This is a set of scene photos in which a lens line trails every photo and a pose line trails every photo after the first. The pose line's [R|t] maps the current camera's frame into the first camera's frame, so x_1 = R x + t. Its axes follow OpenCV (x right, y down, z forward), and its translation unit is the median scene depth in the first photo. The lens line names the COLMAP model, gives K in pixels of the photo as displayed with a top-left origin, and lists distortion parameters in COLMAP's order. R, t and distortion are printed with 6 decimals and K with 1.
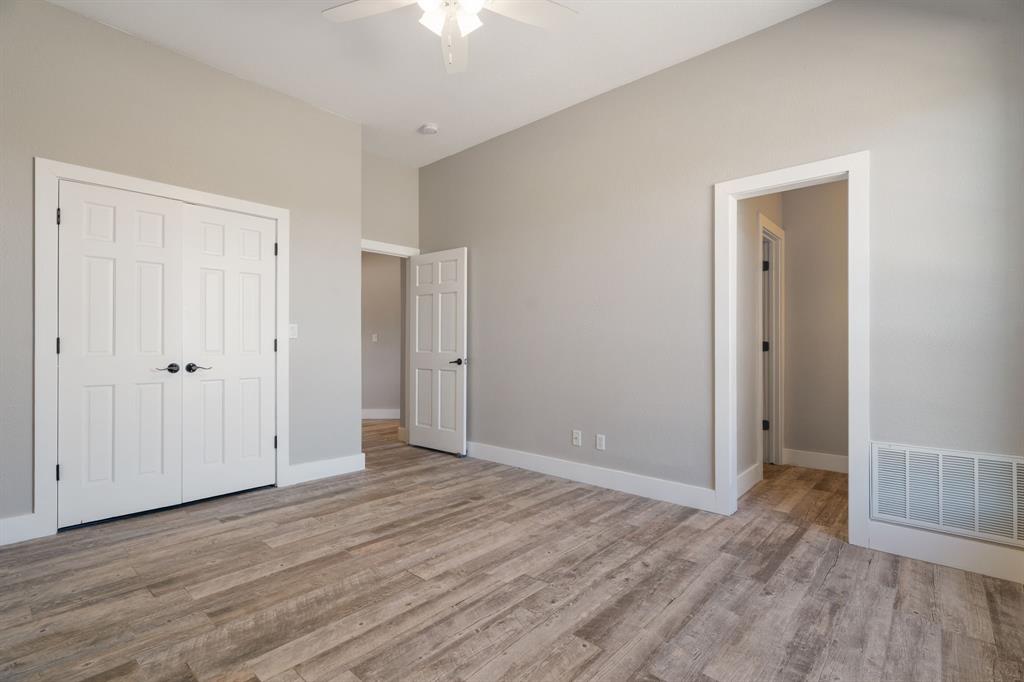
lens RADIAL K [[473.8, 0, 506.8], [0, 473.8, 346.8], [0, 0, 1]] dist [-0.001594, -0.000219]
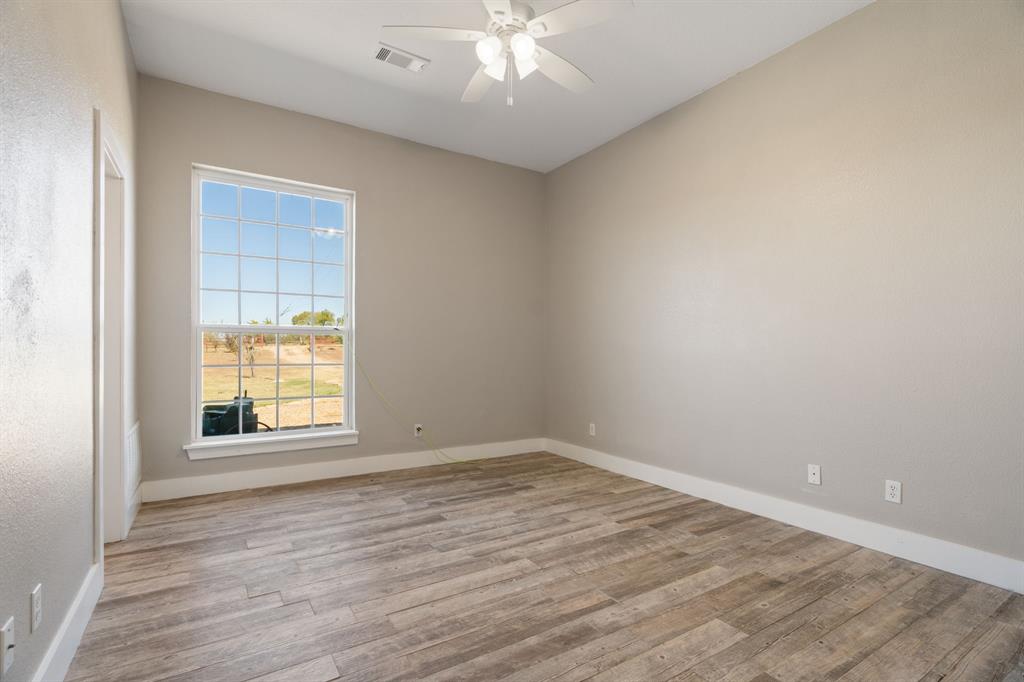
lens RADIAL K [[473.8, 0, 506.8], [0, 473.8, 346.8], [0, 0, 1]] dist [-0.001594, -0.000219]
pose [[-0.960804, -0.004023, 0.277199, -0.433488], [-0.006495, 0.999947, -0.008003, -0.005296], [-0.277152, -0.009490, -0.960779, 2.080246]]
